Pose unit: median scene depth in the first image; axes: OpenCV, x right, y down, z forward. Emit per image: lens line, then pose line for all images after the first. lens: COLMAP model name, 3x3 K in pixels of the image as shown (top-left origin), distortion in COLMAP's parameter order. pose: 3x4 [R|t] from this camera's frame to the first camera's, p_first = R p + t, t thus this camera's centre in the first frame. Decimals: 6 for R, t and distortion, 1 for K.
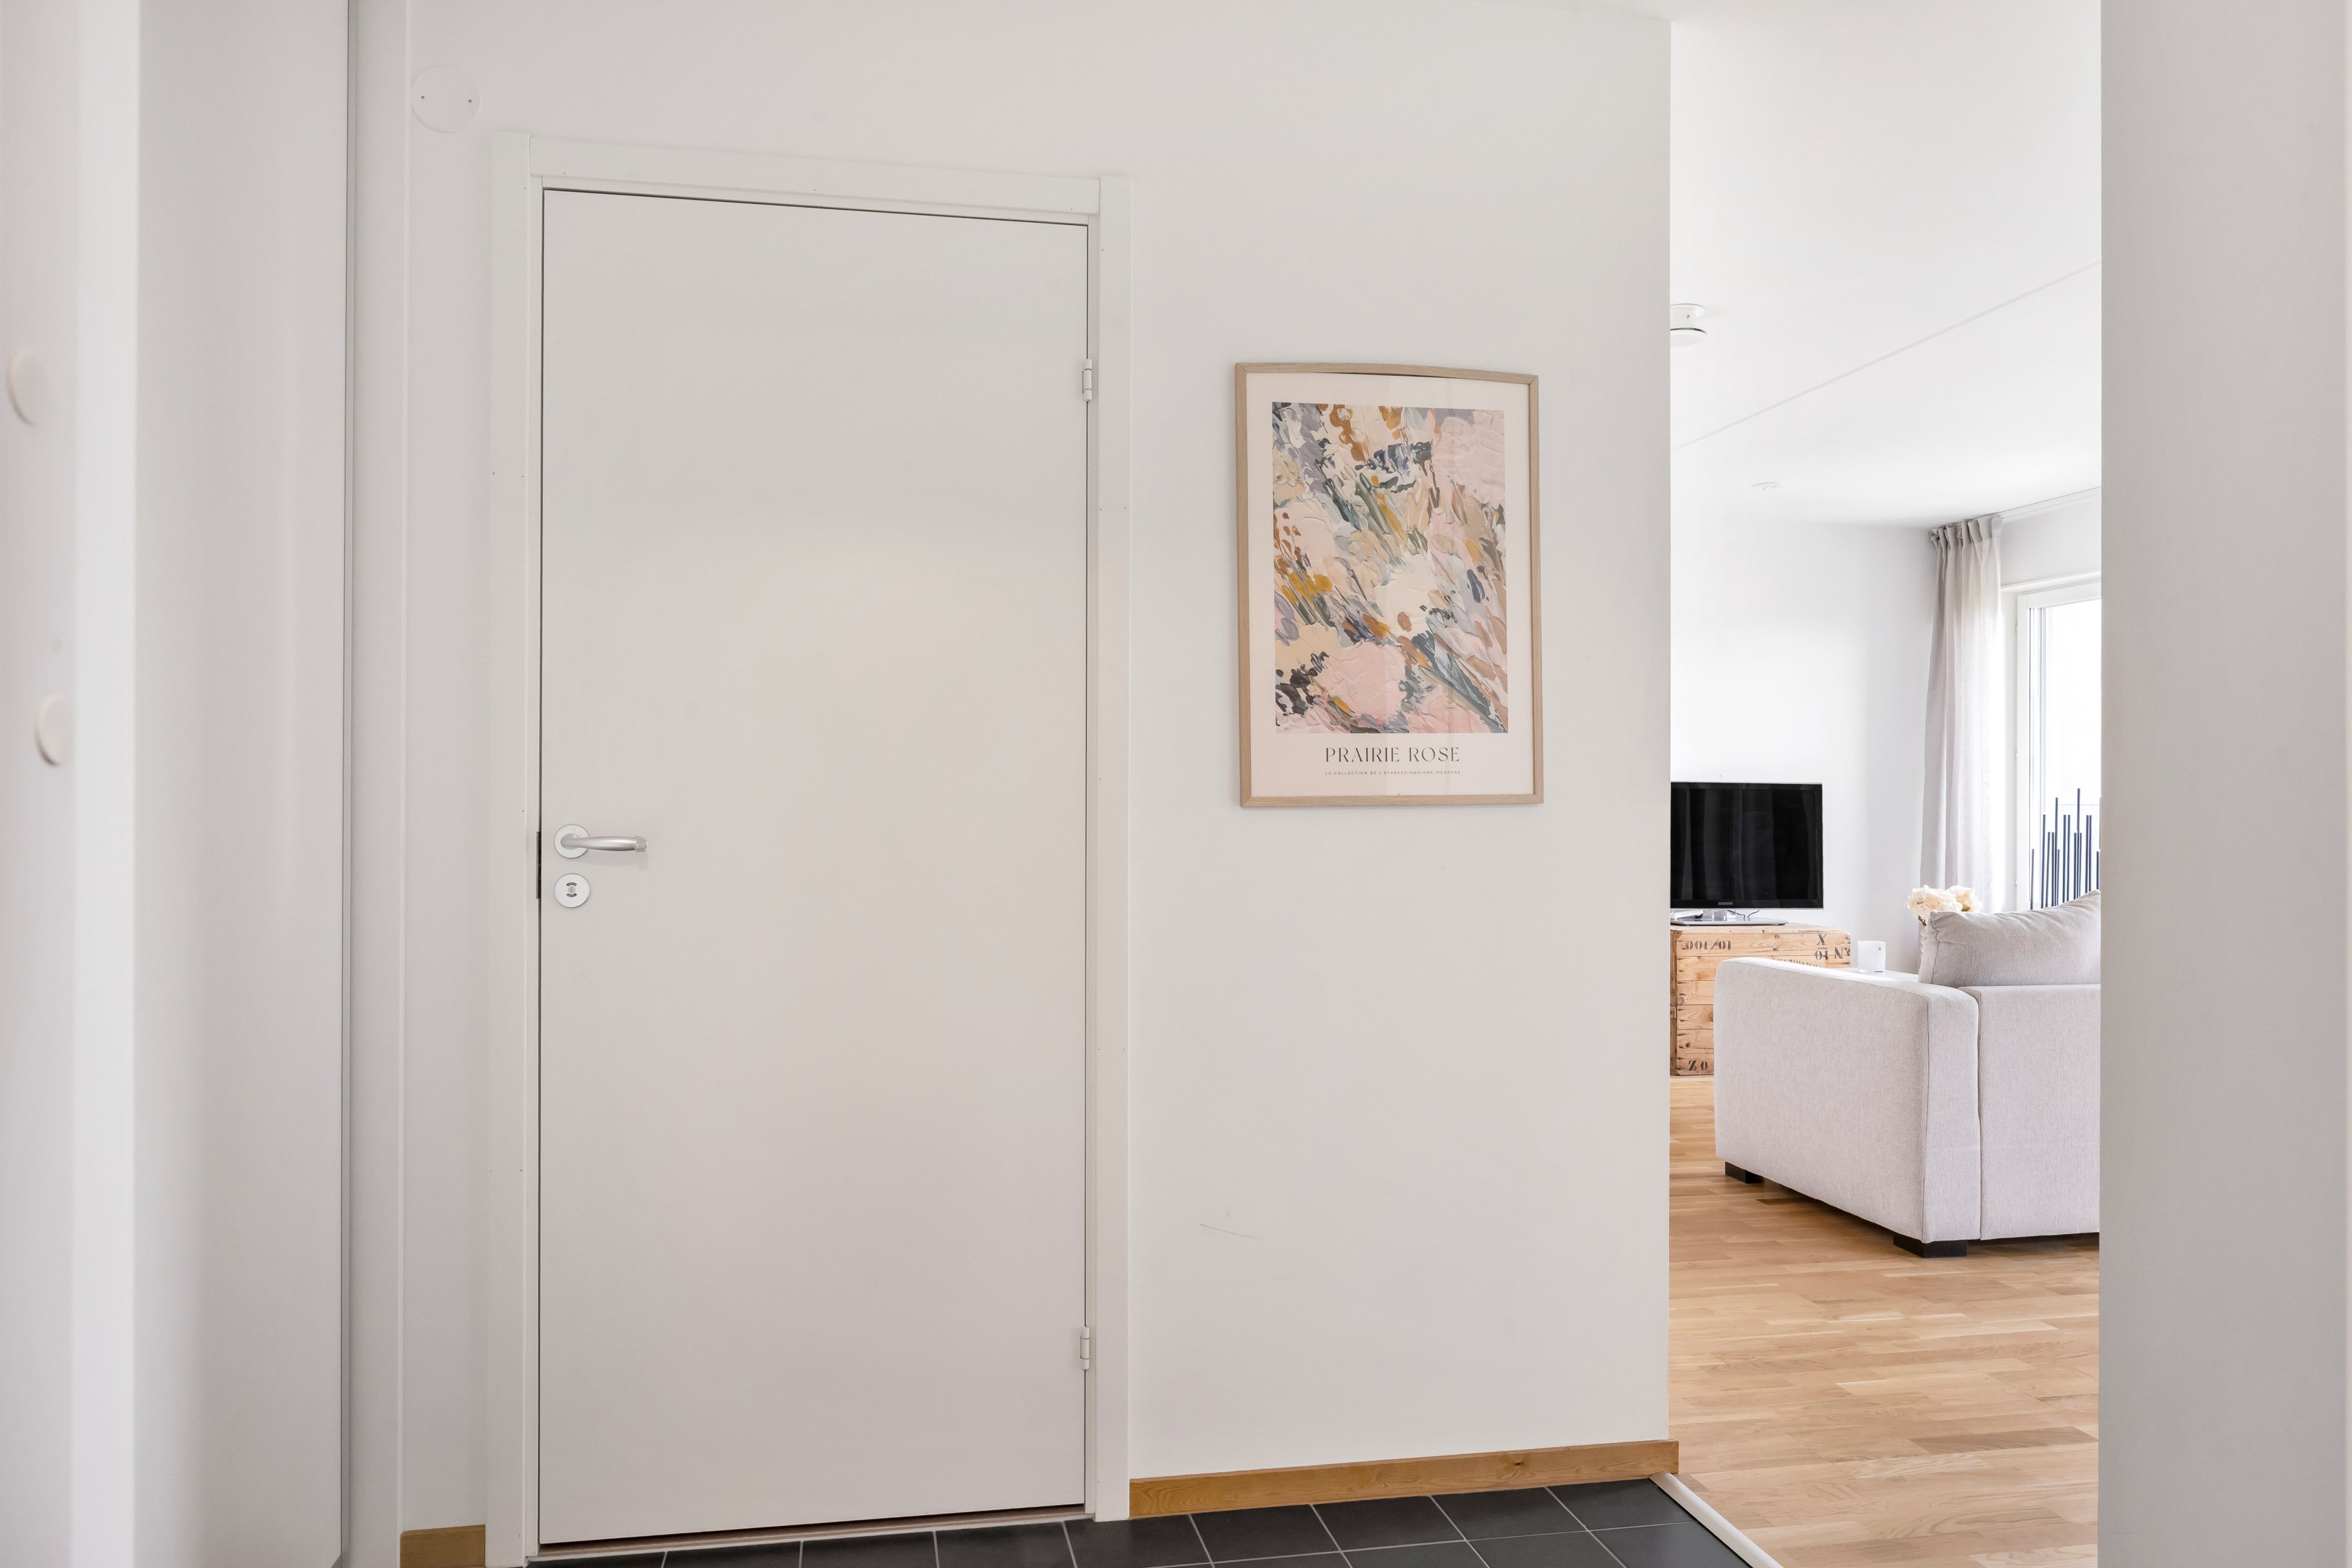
lens RADIAL K [[1478.8, 0, 1138.5], [0, 1478.8, 799.9], [0, 0, 1]] dist [0.000649, -0.000399]
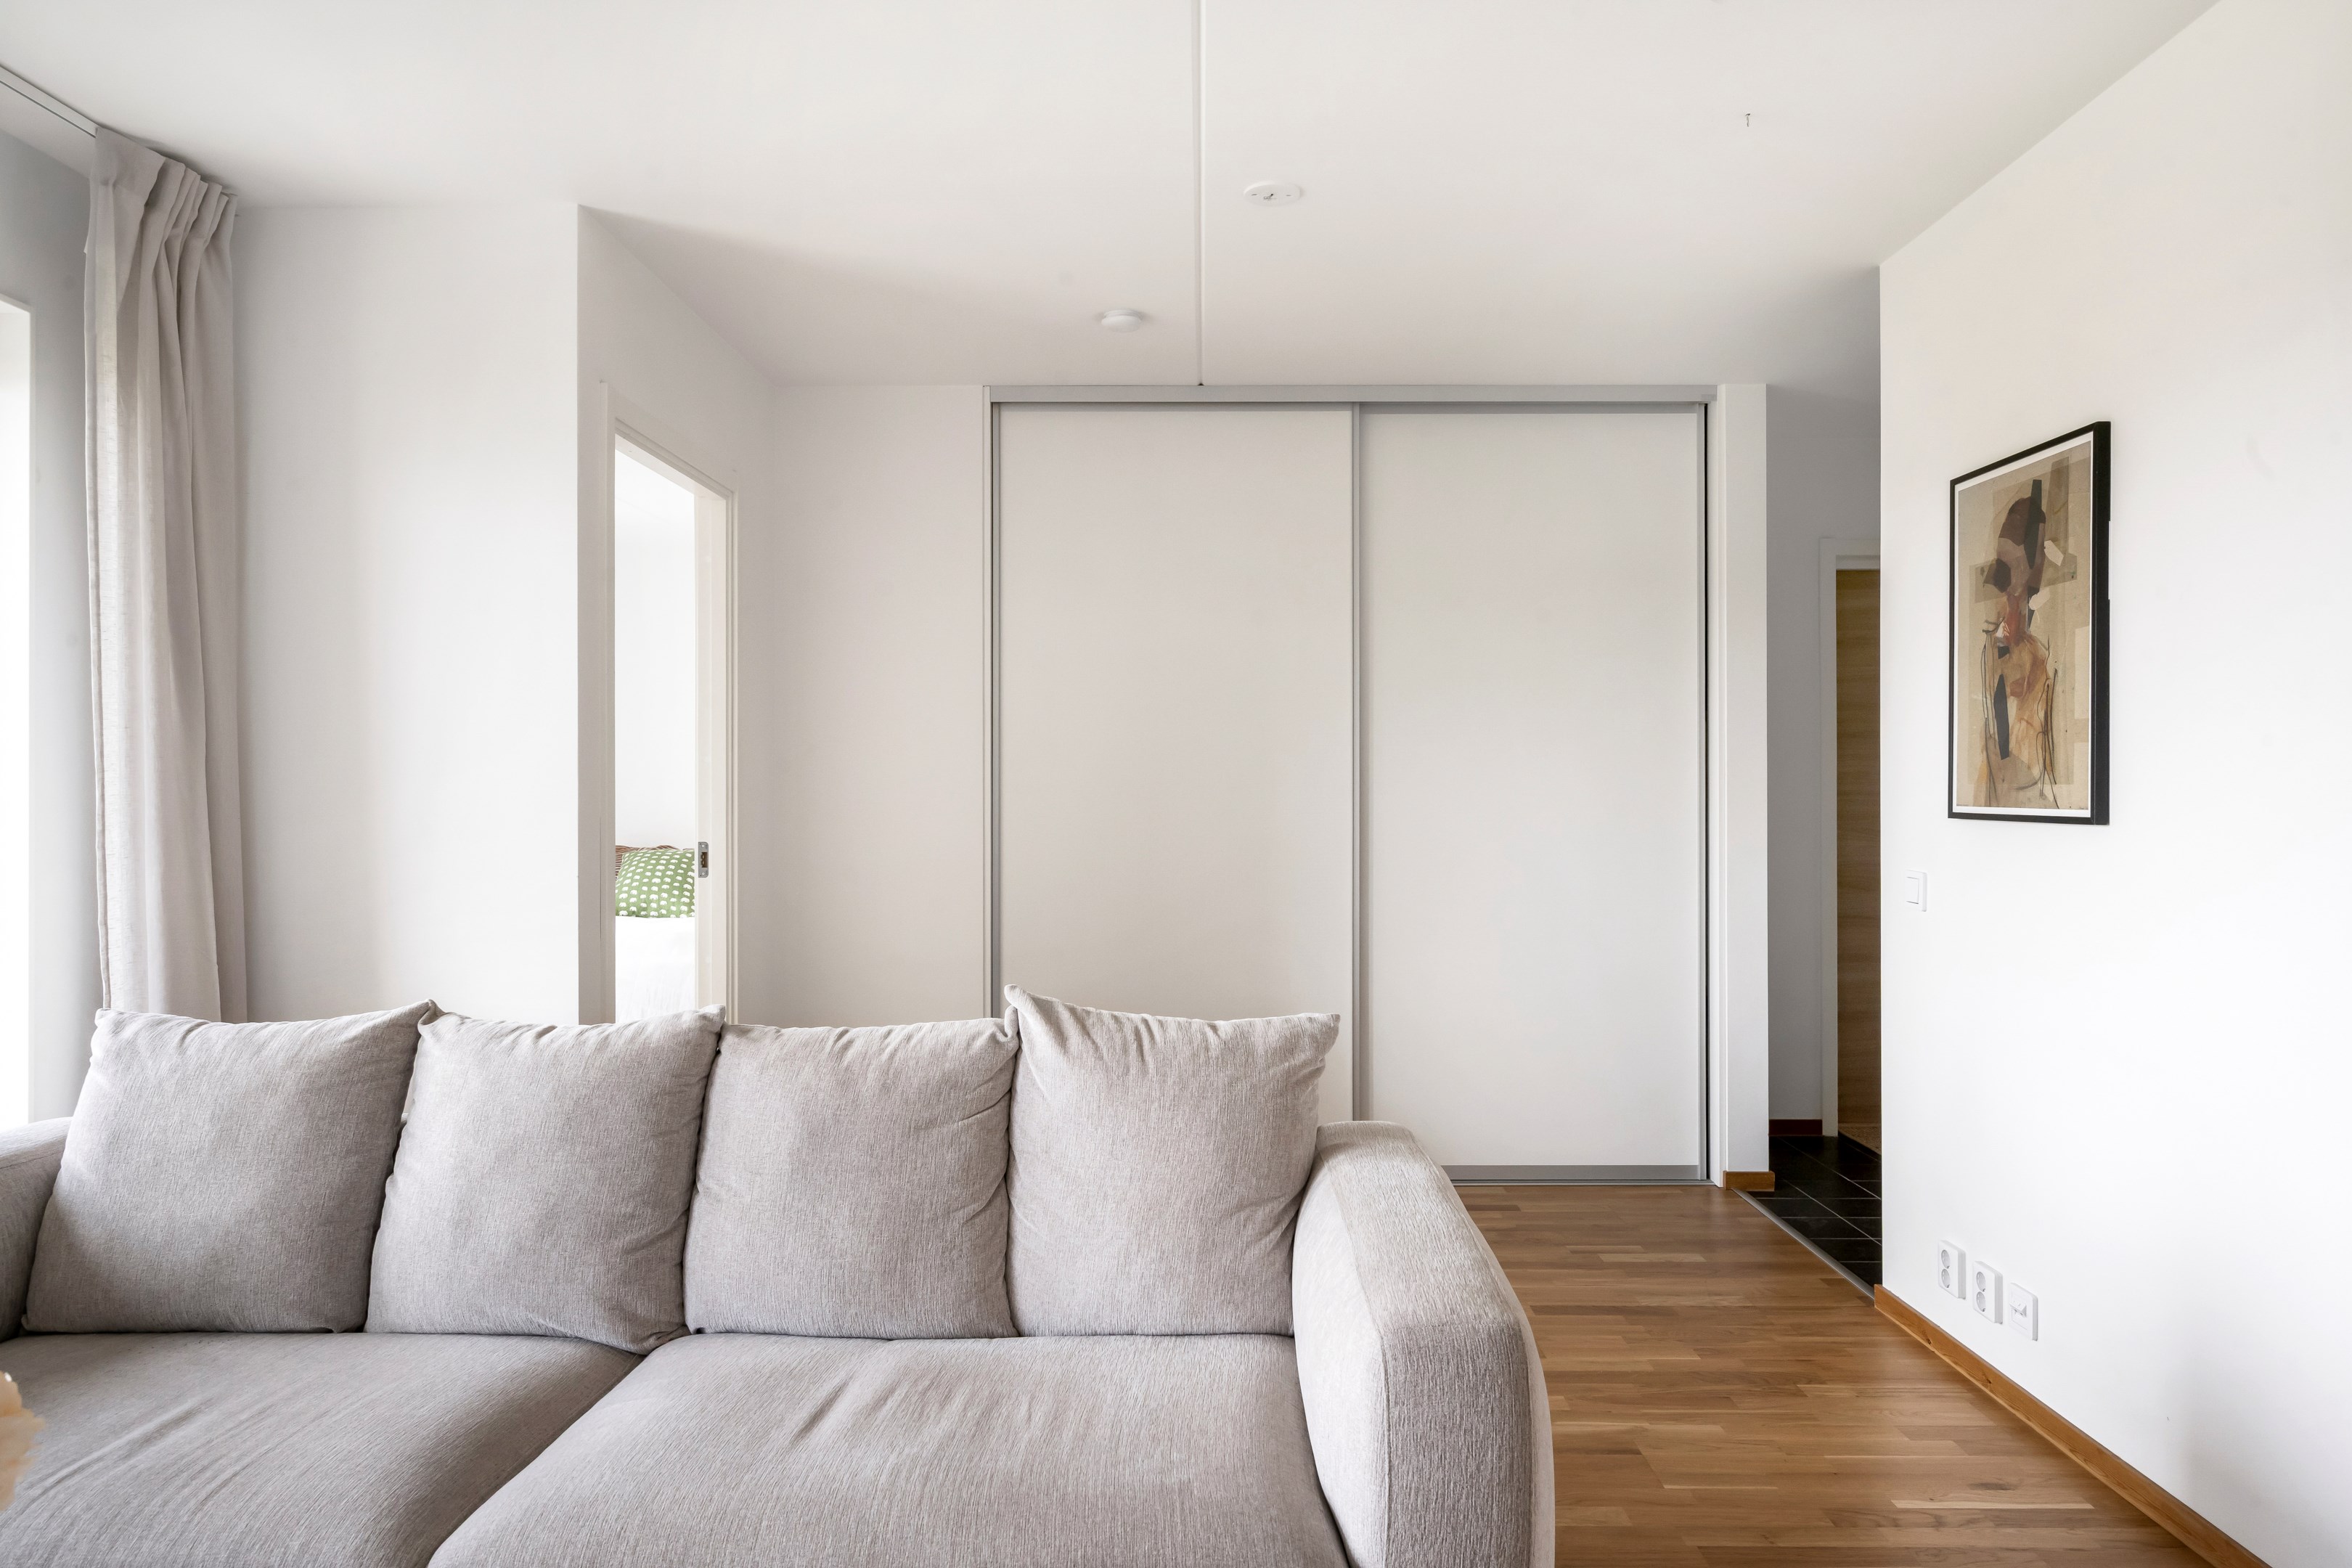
lens RADIAL K [[1504.6, 0, 1176.0], [0, 1504.6, 784.0], [0, 0, 1]] dist [-0.002353, 0.000500]
pose [[-0.984060, -0.000372, 0.177836, 0.295297], [-0.002038, 0.999956, -0.009186, -0.008992], [-0.177825, -0.009403, -0.984017, 0.976450]]
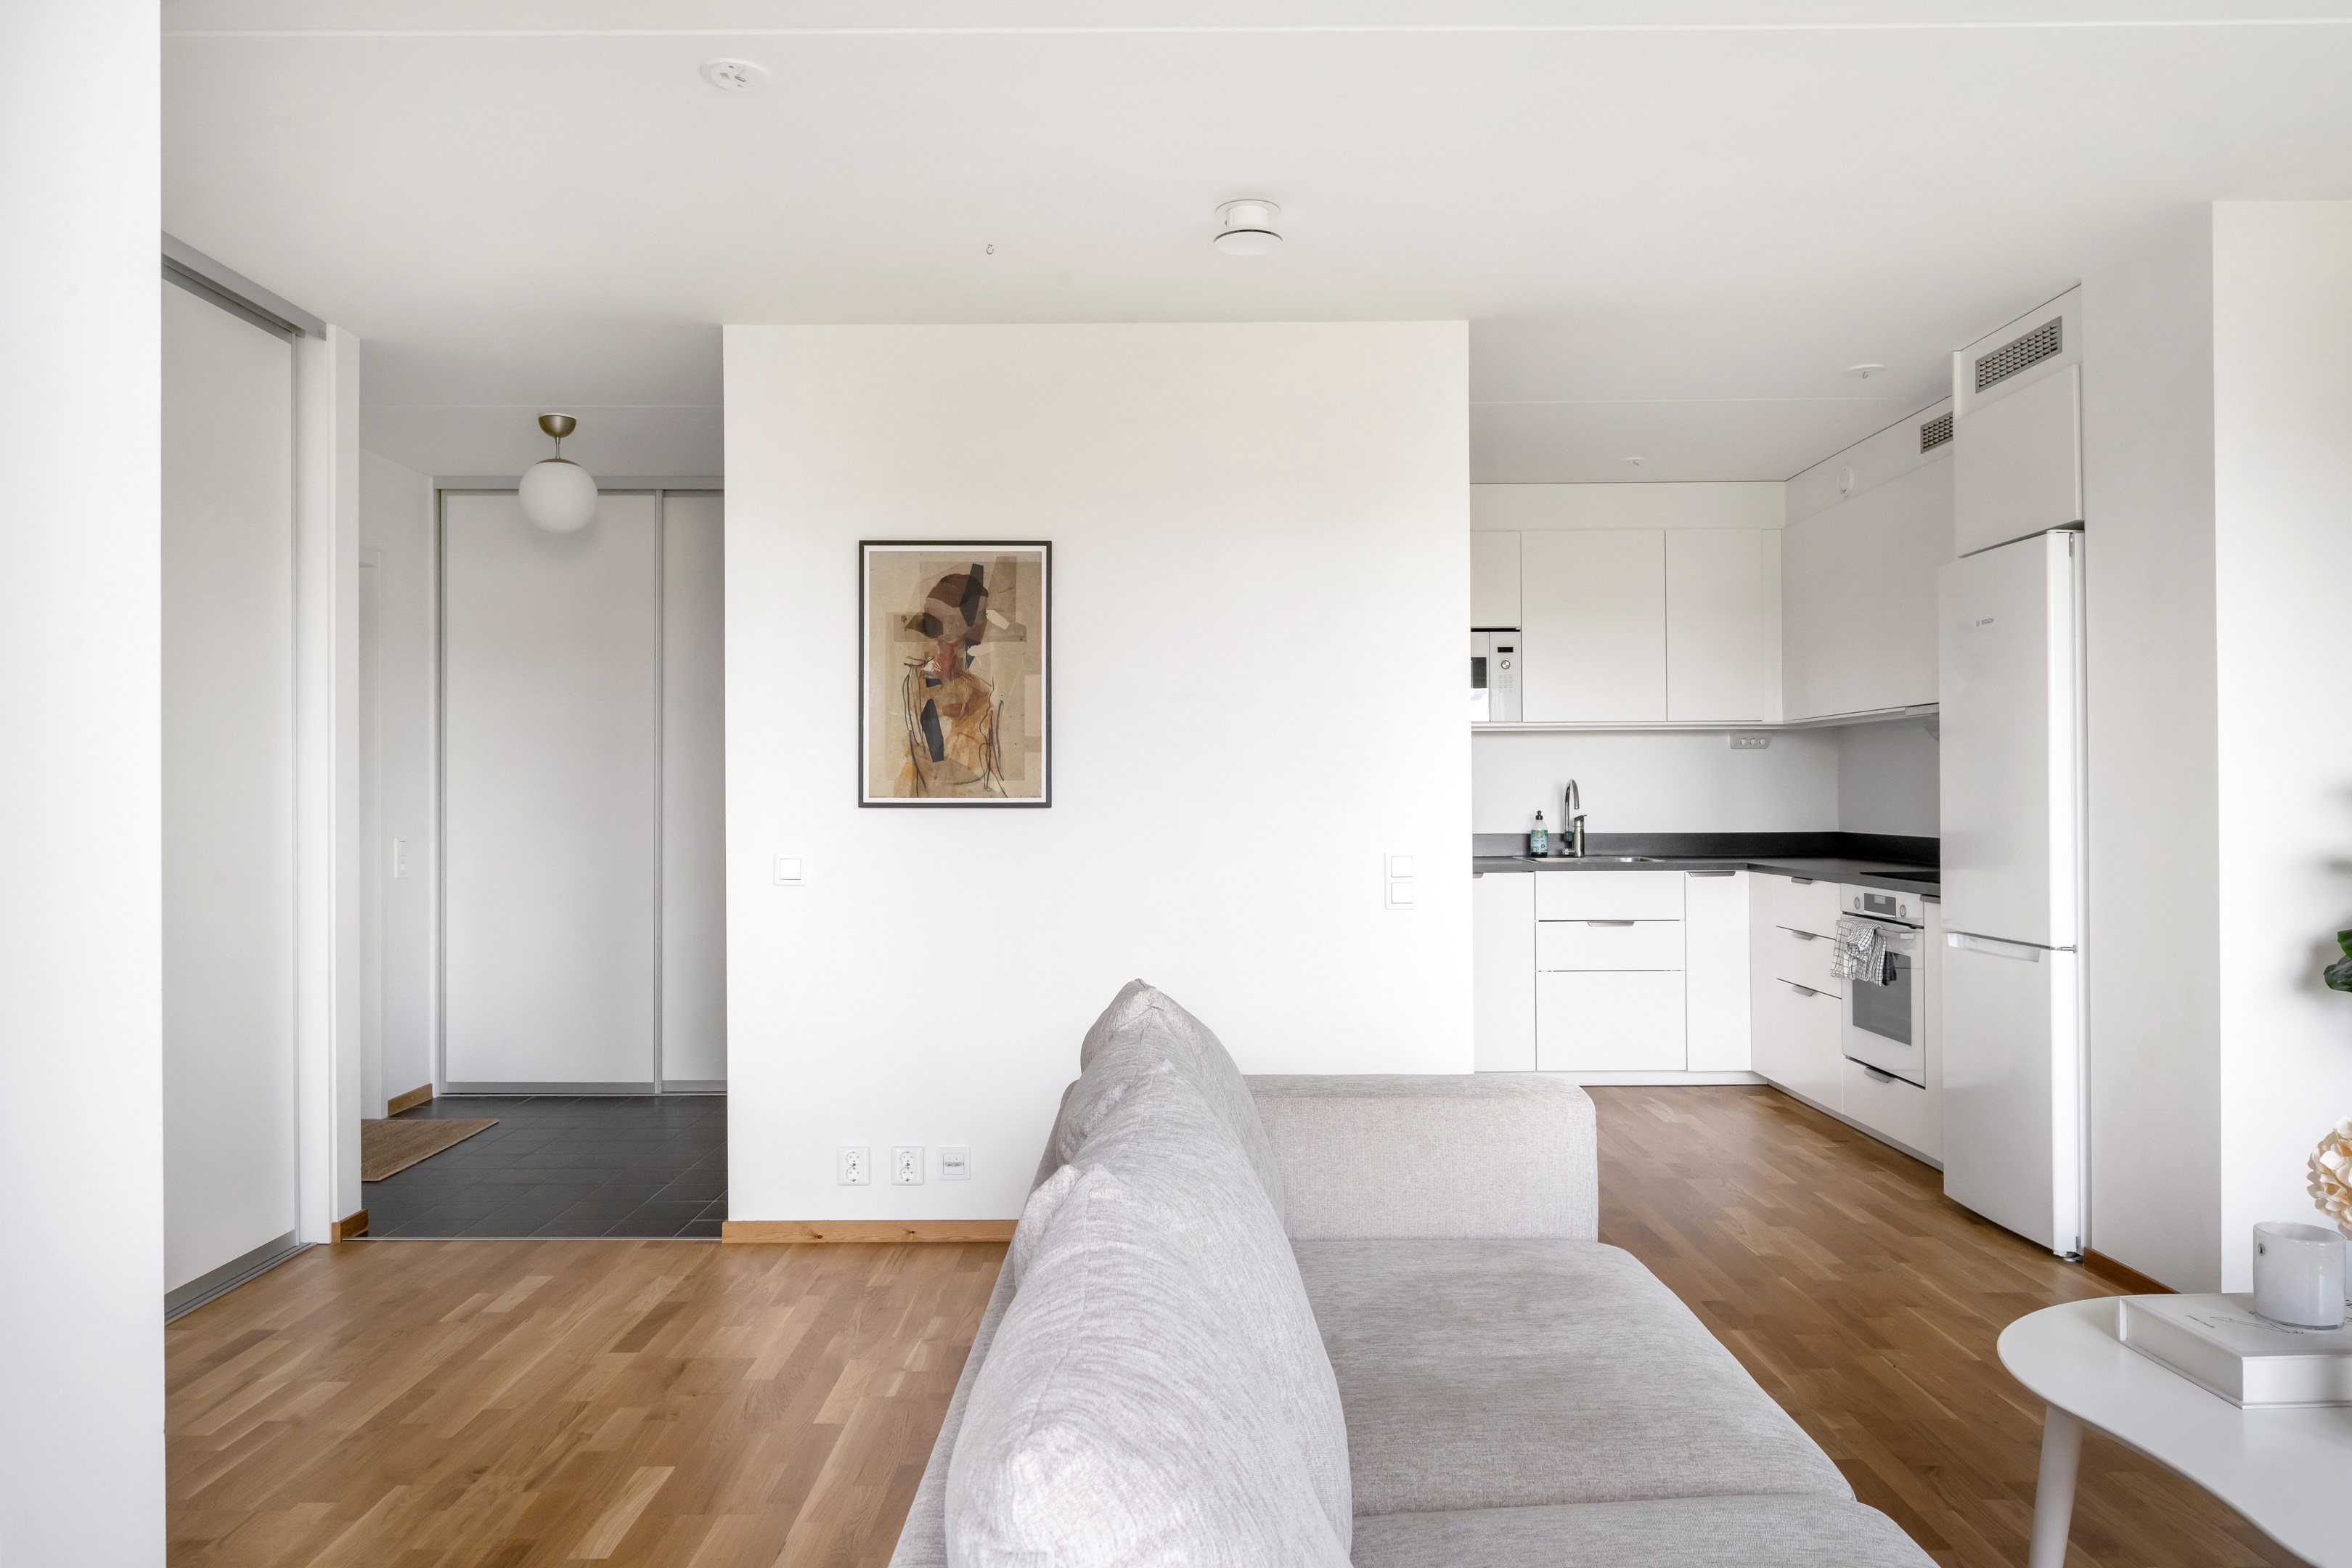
lens RADIAL K [[1560.4, 0, 1176.0], [0, 1560.4, 784.0], [0, 0, 1]] dist [-0.003717, -0.000122]
pose [[-0.155596, -0.007405, -0.987793, 0.750496], [0.010809, 0.999899, -0.009199, -0.005235], [0.987762, -0.012108, -0.155501, 0.676778]]
